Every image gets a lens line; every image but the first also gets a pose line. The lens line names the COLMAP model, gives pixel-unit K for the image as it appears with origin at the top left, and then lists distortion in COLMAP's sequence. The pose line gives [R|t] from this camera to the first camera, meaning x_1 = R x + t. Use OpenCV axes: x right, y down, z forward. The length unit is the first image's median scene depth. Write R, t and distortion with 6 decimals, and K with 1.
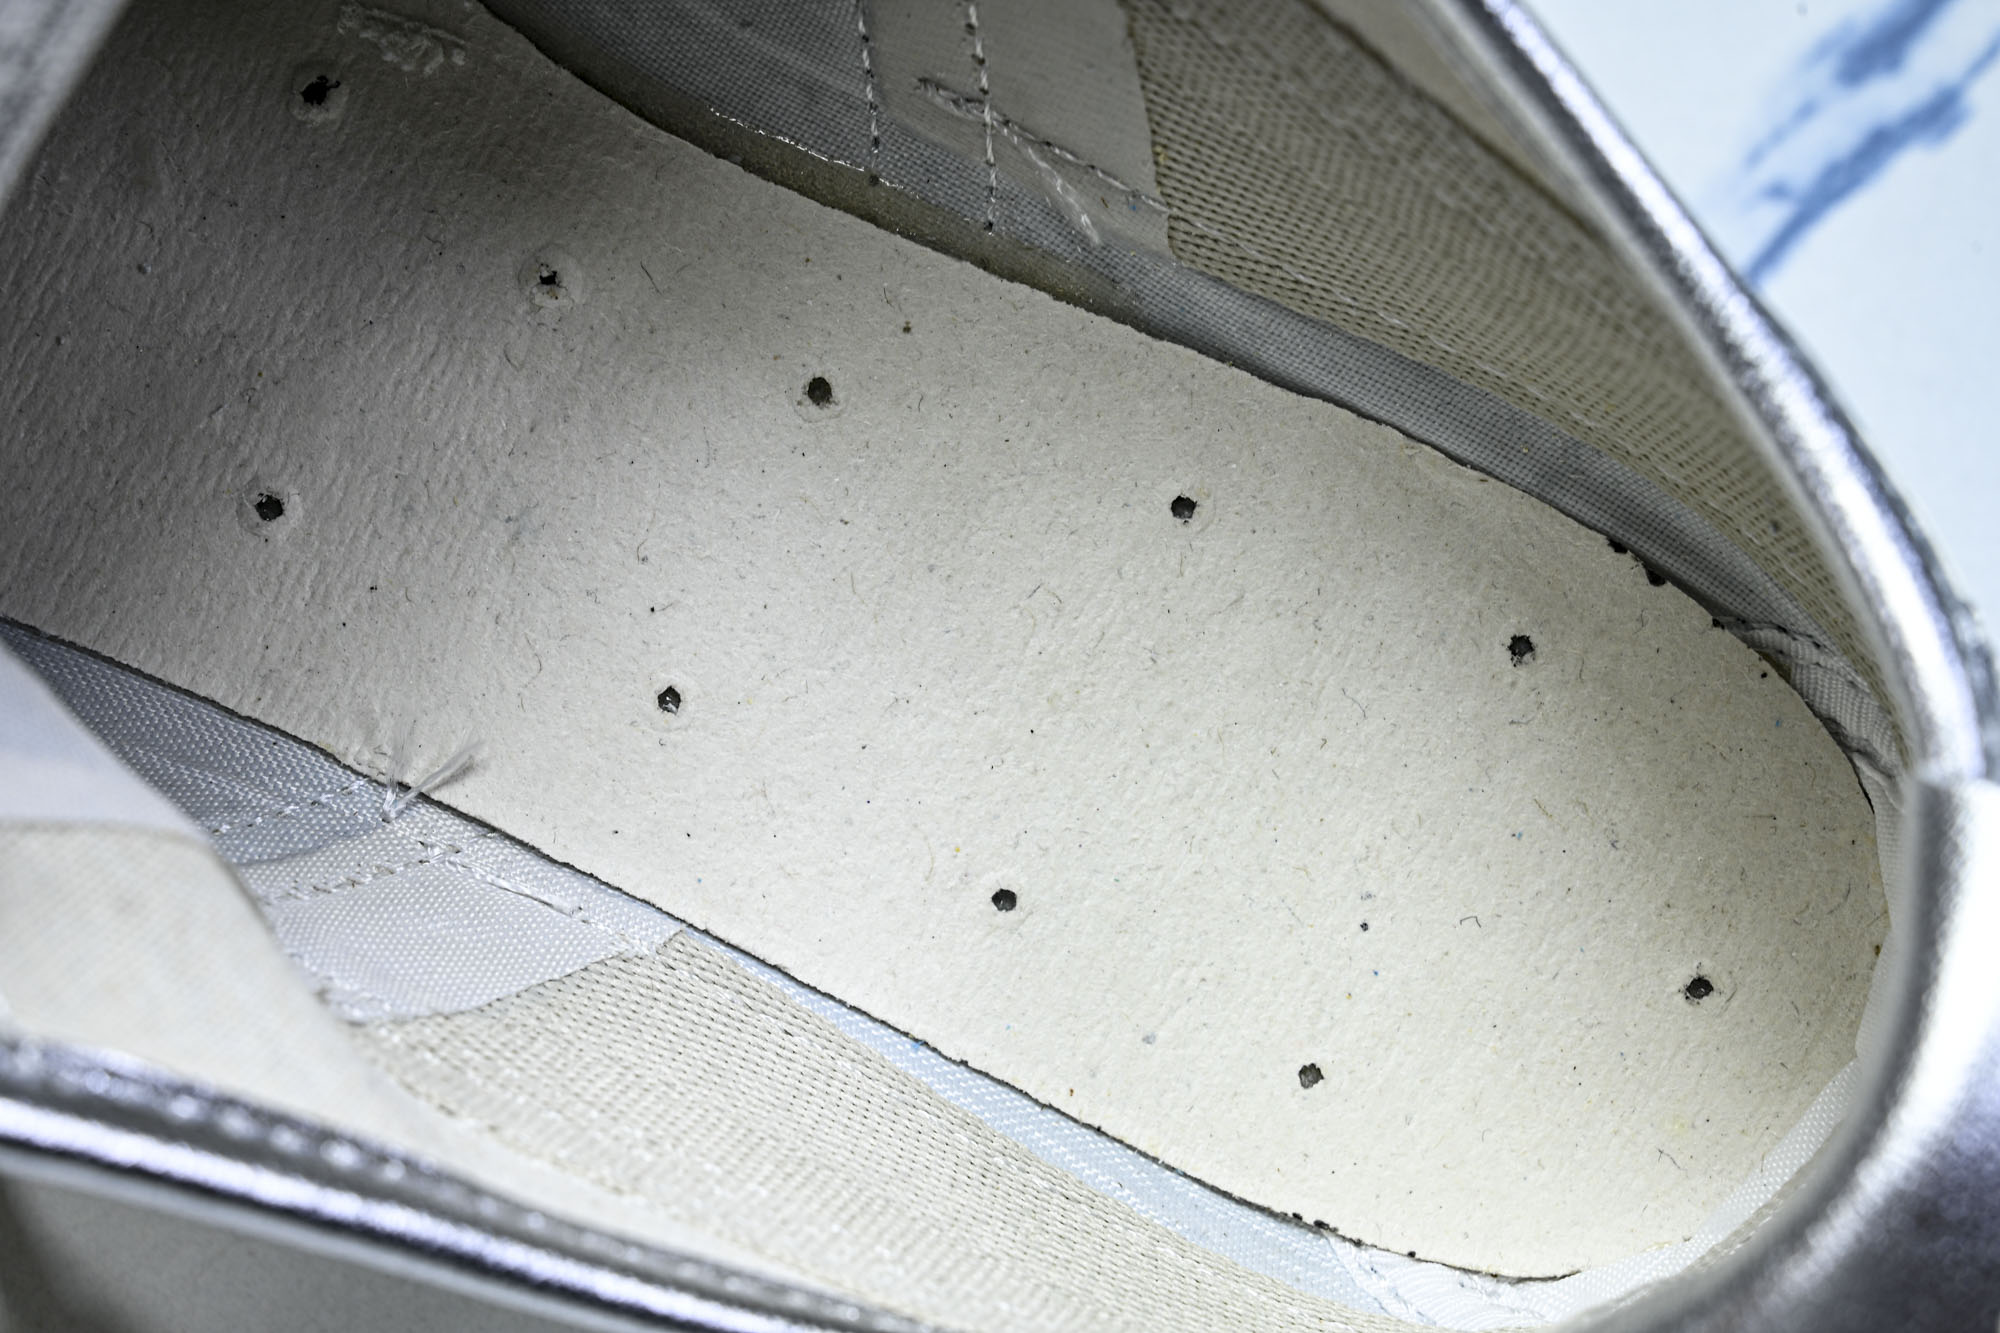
lens RADIAL K [[4108.6, 0, 1000.0], [0, 4108.6, 666.5], [0, 0, 1]] dist [0.314084, -4.925073]
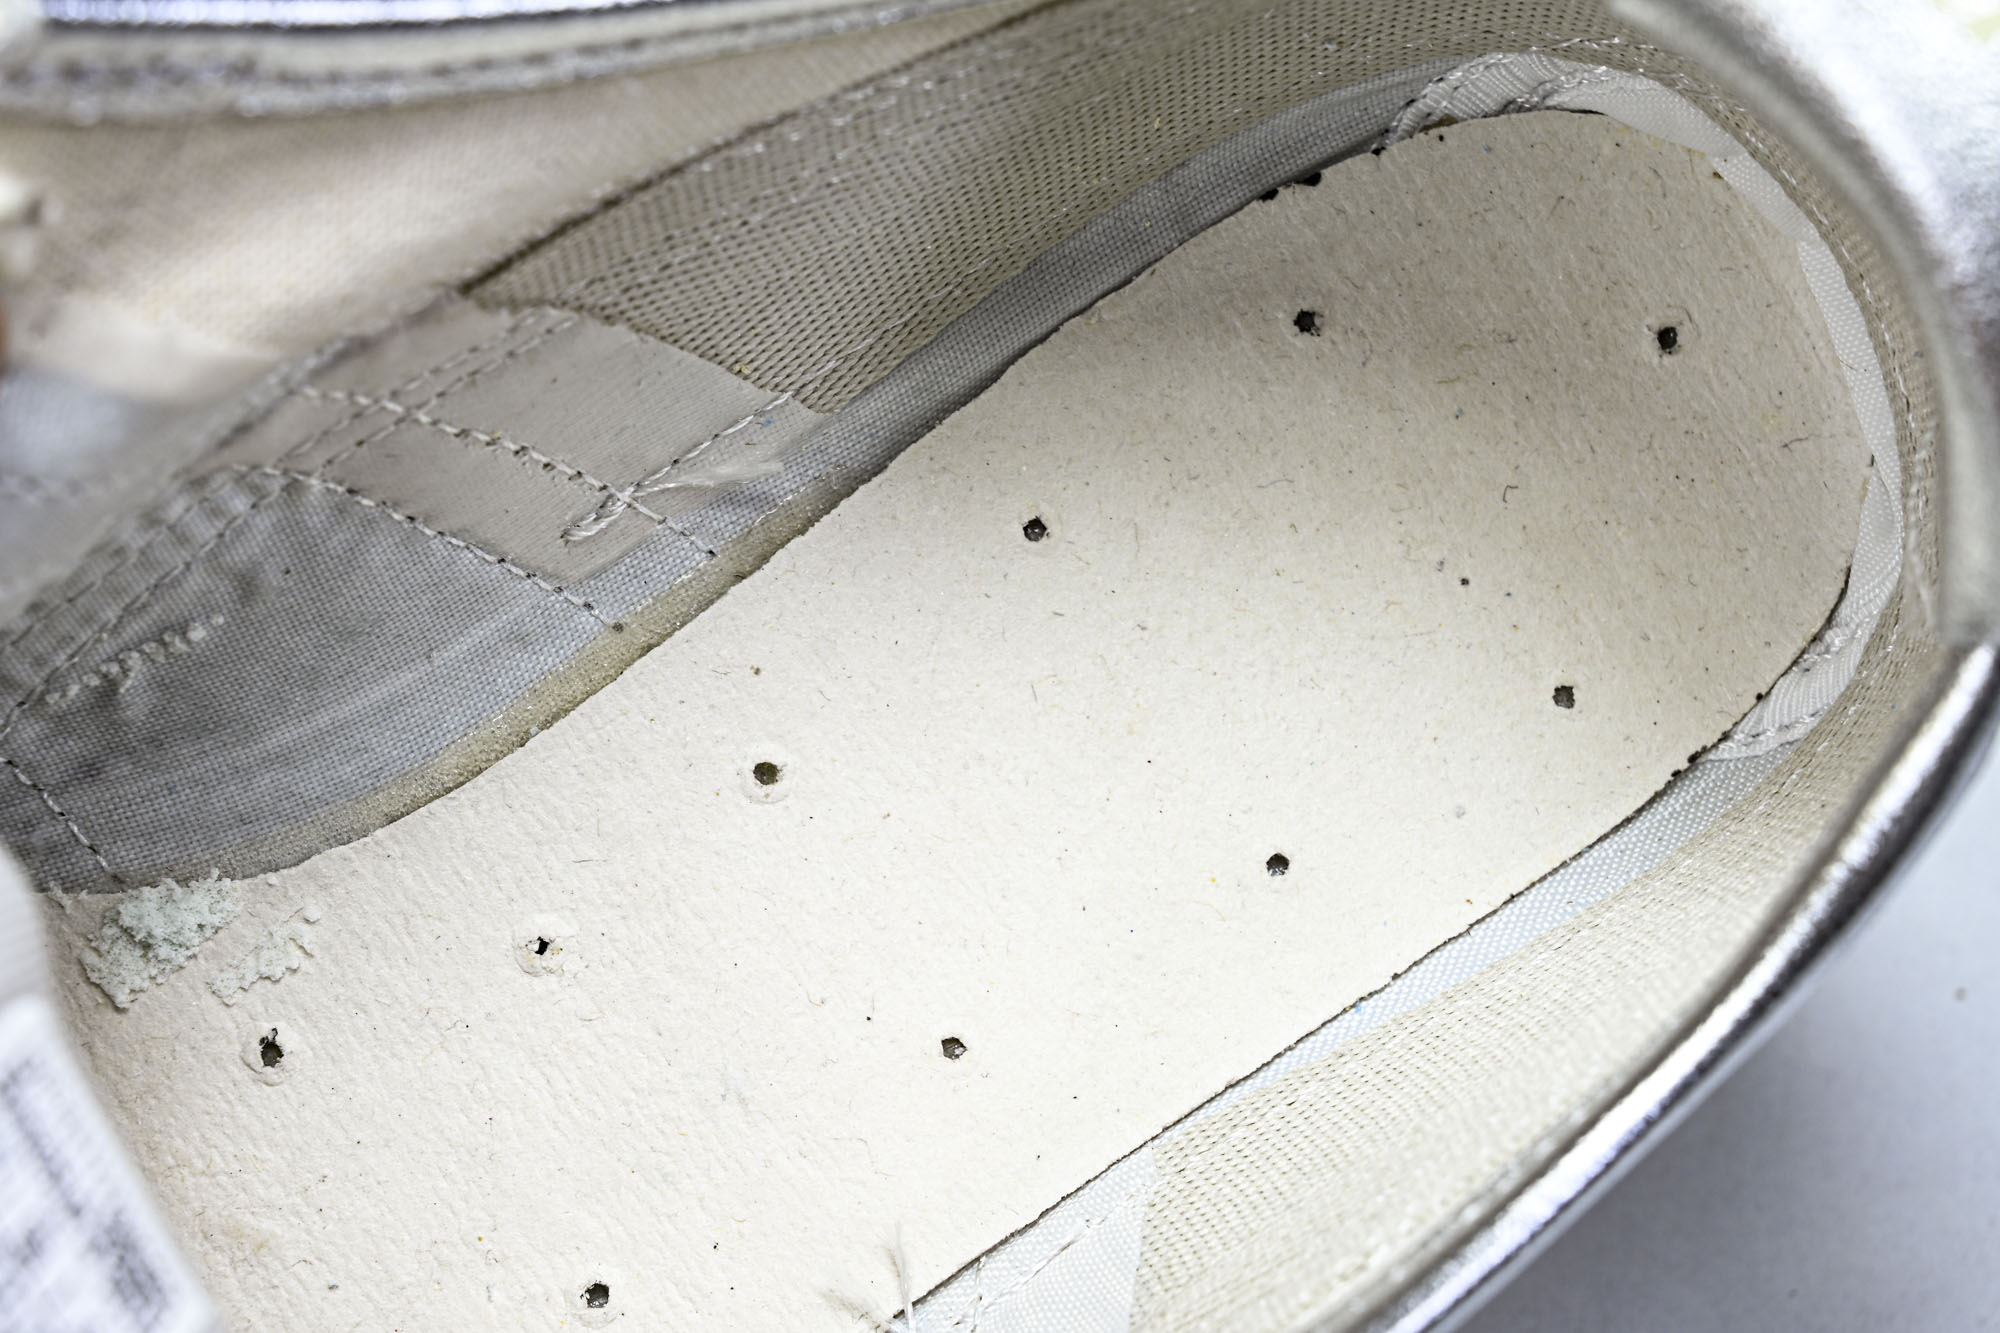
lens RADIAL K [[4108.6, 0, 1000.0], [0, 4108.6, 666.5], [0, 0, 1]] dist [0.314084, -4.925073]
pose [[0.493173, -0.863576, 0.104964, -0.100225], [0.869460, 0.493274, -0.026817, -0.000999], [-0.028617, 0.104487, 0.994114, -0.038427]]
